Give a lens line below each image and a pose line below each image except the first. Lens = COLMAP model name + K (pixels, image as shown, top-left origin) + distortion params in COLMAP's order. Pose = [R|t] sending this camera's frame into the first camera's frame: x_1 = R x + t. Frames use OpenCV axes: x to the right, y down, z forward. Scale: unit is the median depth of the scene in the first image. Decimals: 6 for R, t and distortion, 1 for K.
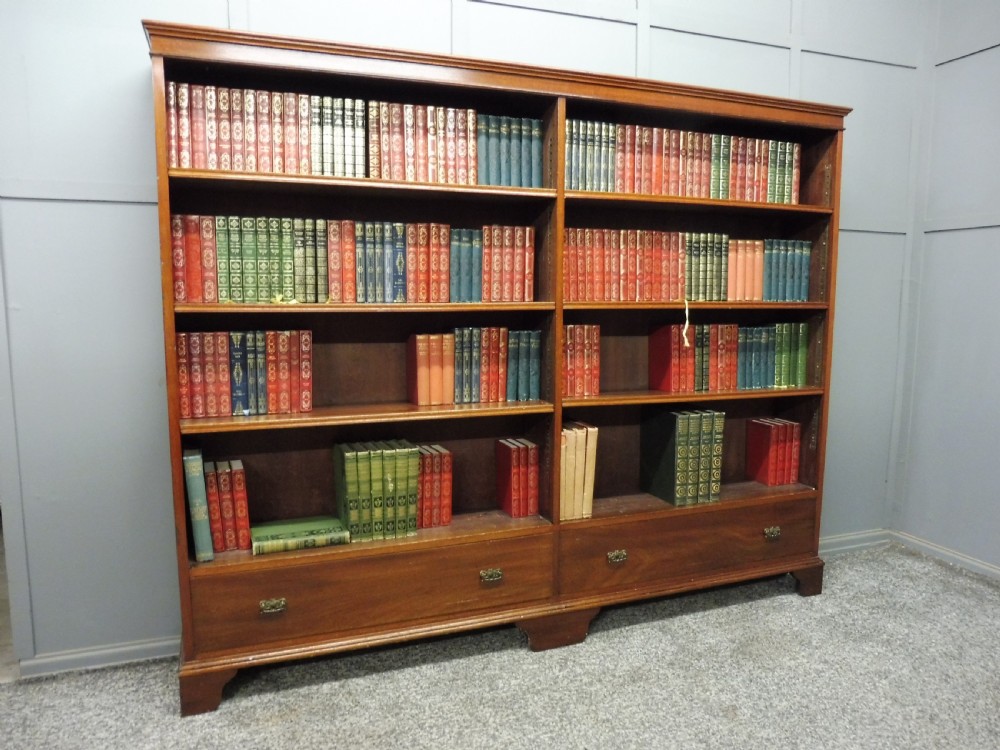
lens RADIAL K [[722.6, 0, 506.5], [0, 722.6, 380.3], [0, 0, 1]] dist [-0.046518, 0.005873]
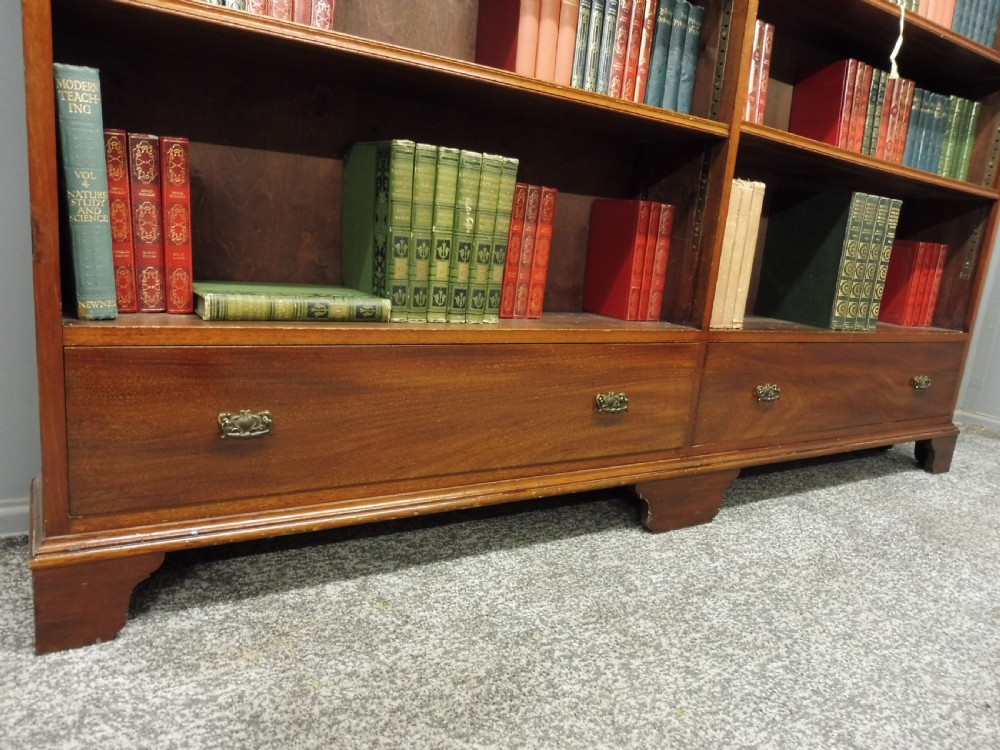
lens RADIAL K [[722.6, 0, 507.1], [0, 722.6, 380.0], [0, 0, 1]] dist [-0.046518, 0.005873]
pose [[0.977881, 0.048675, 0.203418, -0.227957], [-0.068202, 0.993594, 0.090112, 0.206167], [-0.197728, -0.101992, 0.974936, 0.446735]]
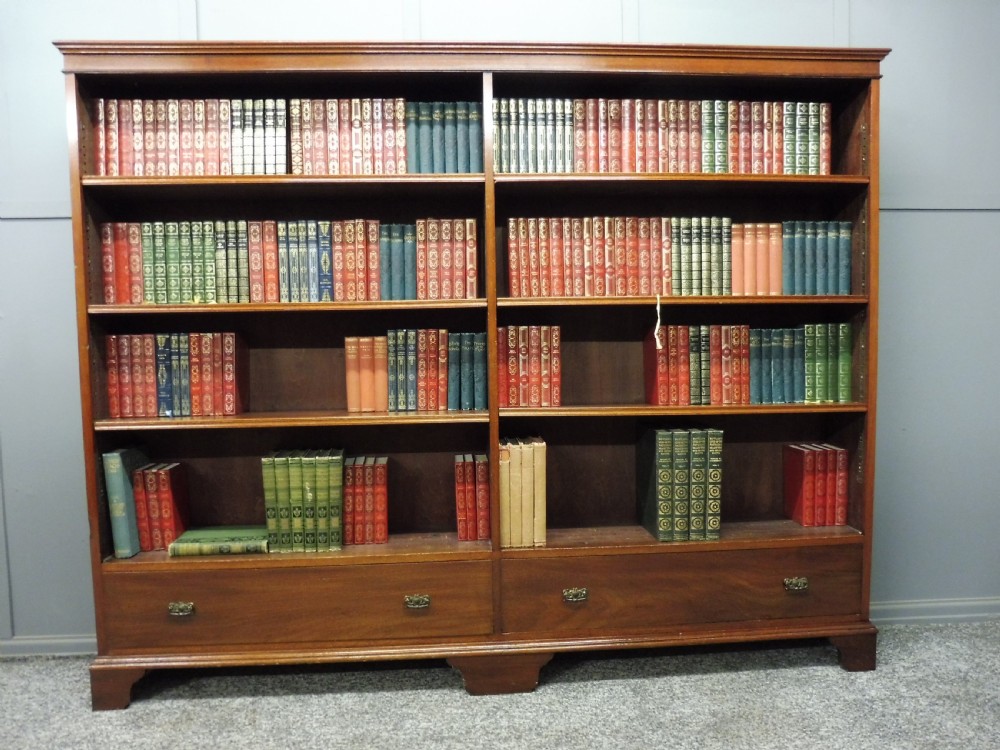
lens RADIAL K [[722.6, 0, 506.2], [0, 722.6, 380.2], [0, 0, 1]] dist [-0.046518, 0.005873]
pose [[0.955358, -0.000158, -0.295449, 0.354309], [-0.016307, 0.998447, -0.053264, 0.040109], [0.294999, 0.055704, 0.953872, 0.159288]]
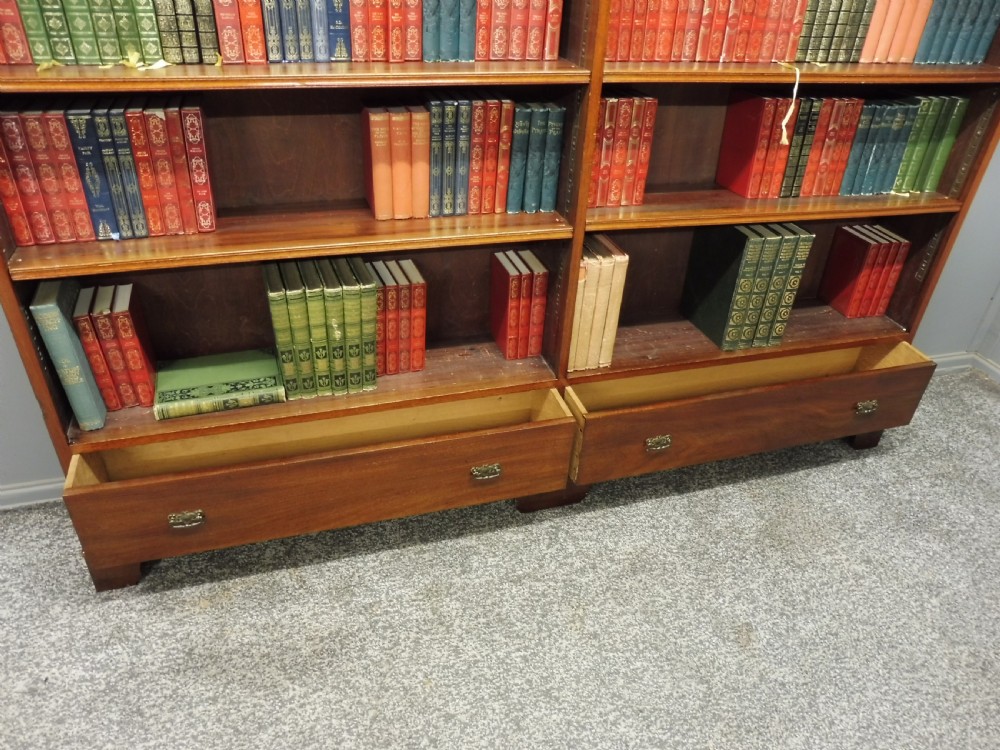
lens RADIAL K [[722.6, 0, 505.0], [0, 722.6, 378.7], [0, 0, 1]] dist [-0.046518, 0.005873]
pose [[0.996581, 0.077988, -0.027265, 0.031206], [-0.057966, 0.895210, 0.441860, -0.140008], [0.058868, -0.438769, 0.896670, 0.324455]]
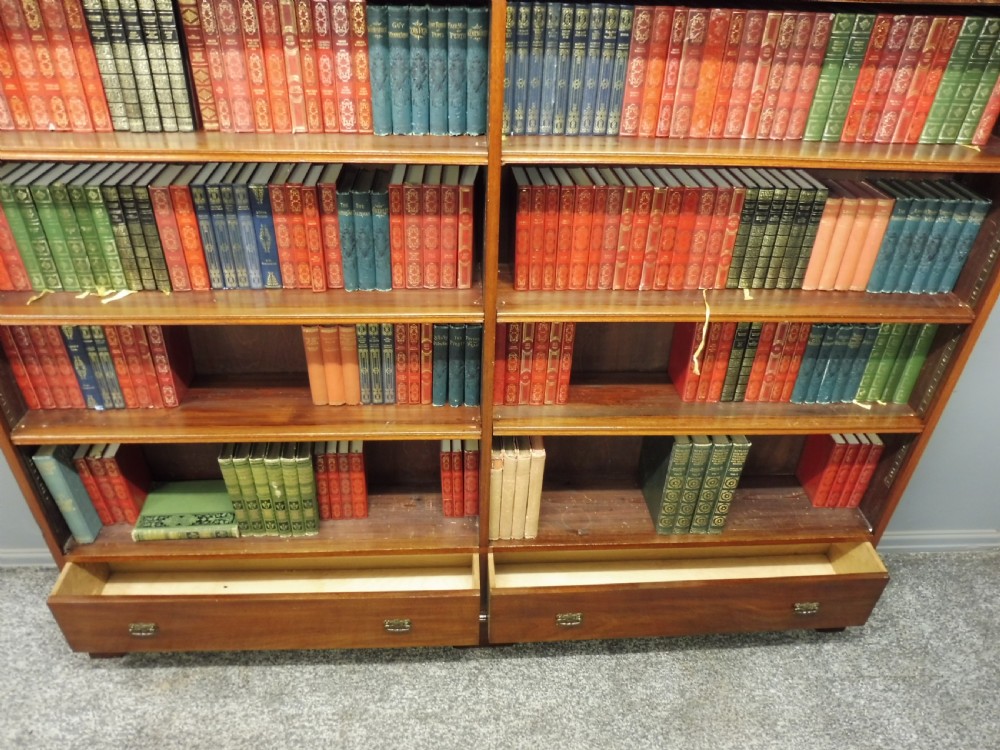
lens RADIAL K [[722.6, 0, 504.9], [0, 722.6, 379.4], [0, 0, 1]] dist [-0.046518, 0.005873]
pose [[0.952582, 0.198354, -0.230744, 0.254909], [-0.069909, 0.880706, 0.468476, -0.374436], [0.296142, -0.430131, 0.852811, 0.399616]]
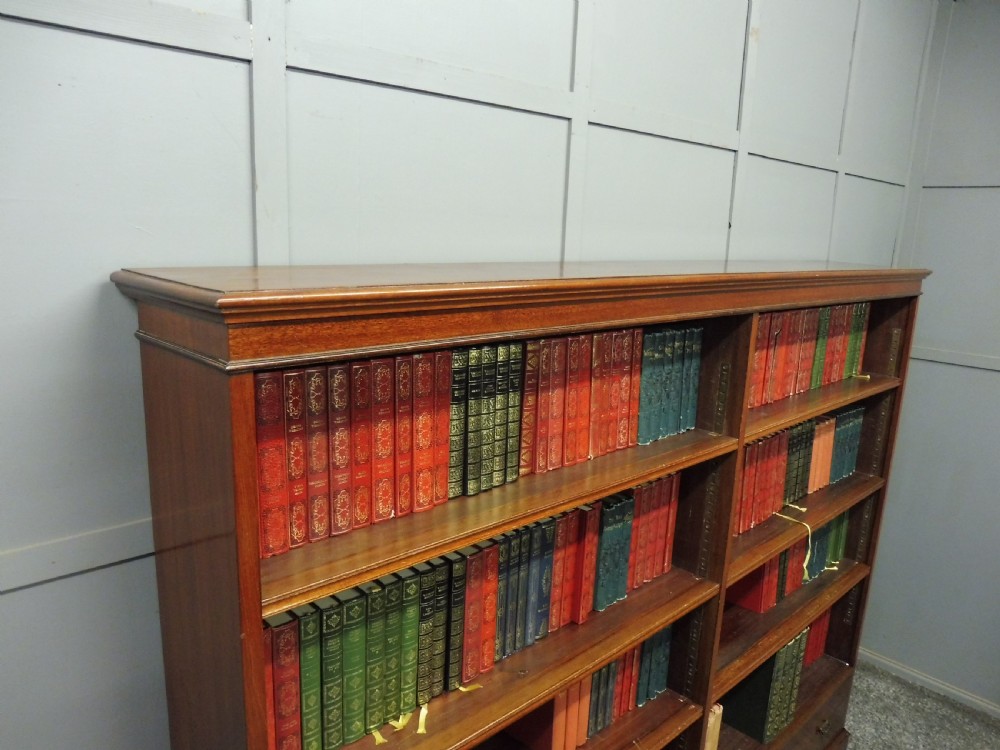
lens RADIAL K [[722.6, 0, 503.7], [0, 722.6, 381.7], [0, 0, 1]] dist [-0.046518, 0.005873]
pose [[0.919420, -0.048404, 0.390288, -0.405417], [0.011034, 0.995181, 0.097429, -0.384740], [-0.393123, -0.085271, 0.915523, 0.440484]]
